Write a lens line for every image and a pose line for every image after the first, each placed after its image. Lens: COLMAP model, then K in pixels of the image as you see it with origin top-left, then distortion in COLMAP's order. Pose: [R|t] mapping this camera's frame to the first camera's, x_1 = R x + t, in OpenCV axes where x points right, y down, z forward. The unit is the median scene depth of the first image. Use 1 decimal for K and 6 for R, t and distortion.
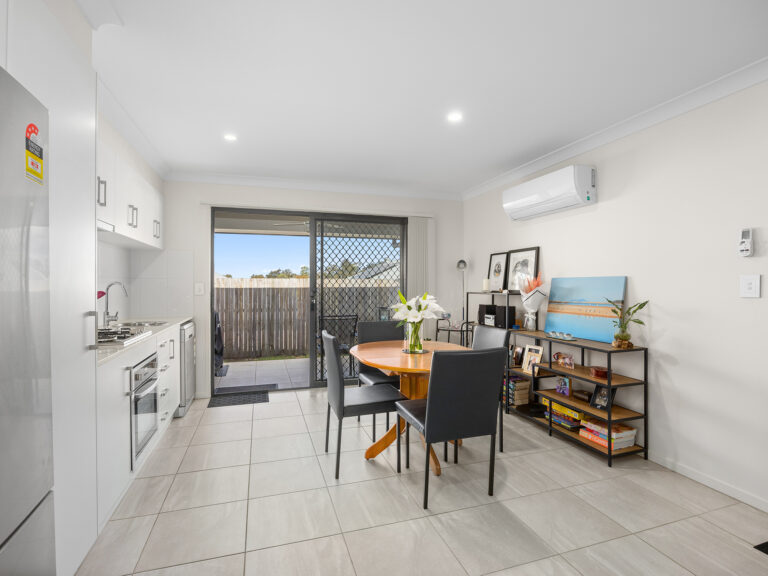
lens RADIAL K [[391.4, 0, 387.6], [0, 391.4, 287.1], [0, 0, 1]] dist [-0.008045, 0.001897]
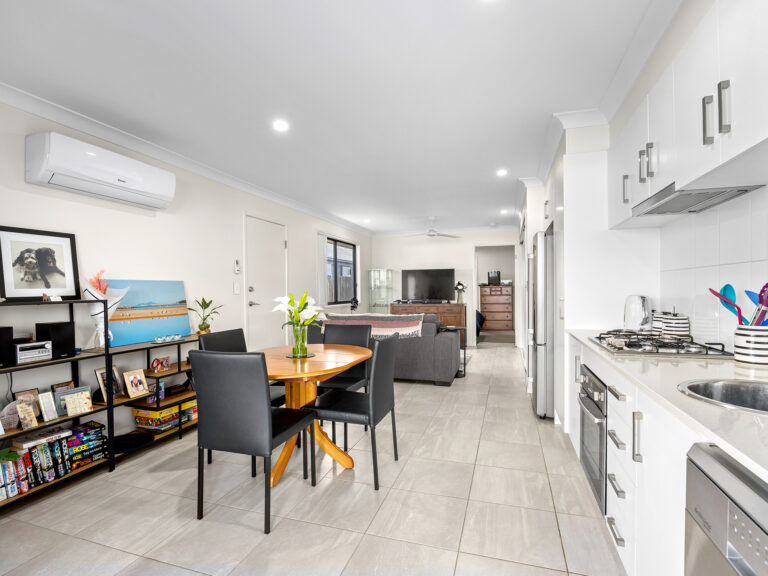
lens RADIAL K [[391.4, 0, 385.3], [0, 391.4, 292.4], [0, 0, 1]] dist [-0.008045, 0.001897]
pose [[-0.810517, 0.004621, 0.585697, -0.438136], [0.015801, 0.999777, 0.013979, 0.001393], [-0.585502, 0.020585, -0.810410, 1.108985]]
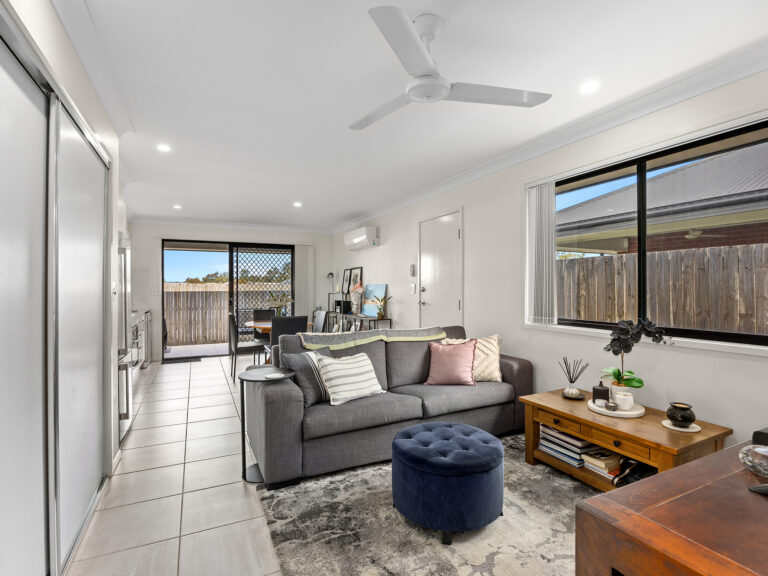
lens RADIAL K [[391.4, 0, 382.8], [0, 391.4, 285.9], [0, 0, 1]] dist [-0.008045, 0.001897]
pose [[0.991367, -0.002768, 0.131087, 0.220874], [0.004318, 0.999924, -0.011539, 0.003064], [-0.131045, 0.012006, 0.991304, -0.669491]]
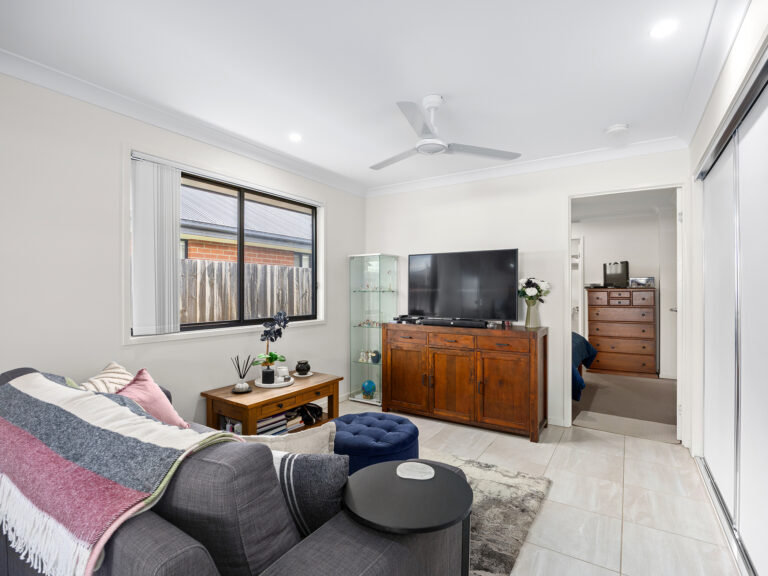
lens RADIAL K [[391.4, 0, 384.8], [0, 391.4, 290.6], [0, 0, 1]] dist [-0.008045, 0.001897]
pose [[-0.634038, -0.000208, 0.773301, -0.078305], [0.006492, 0.999963, 0.005592, -0.000681], [-0.773274, 0.008566, -0.634014, 0.157977]]
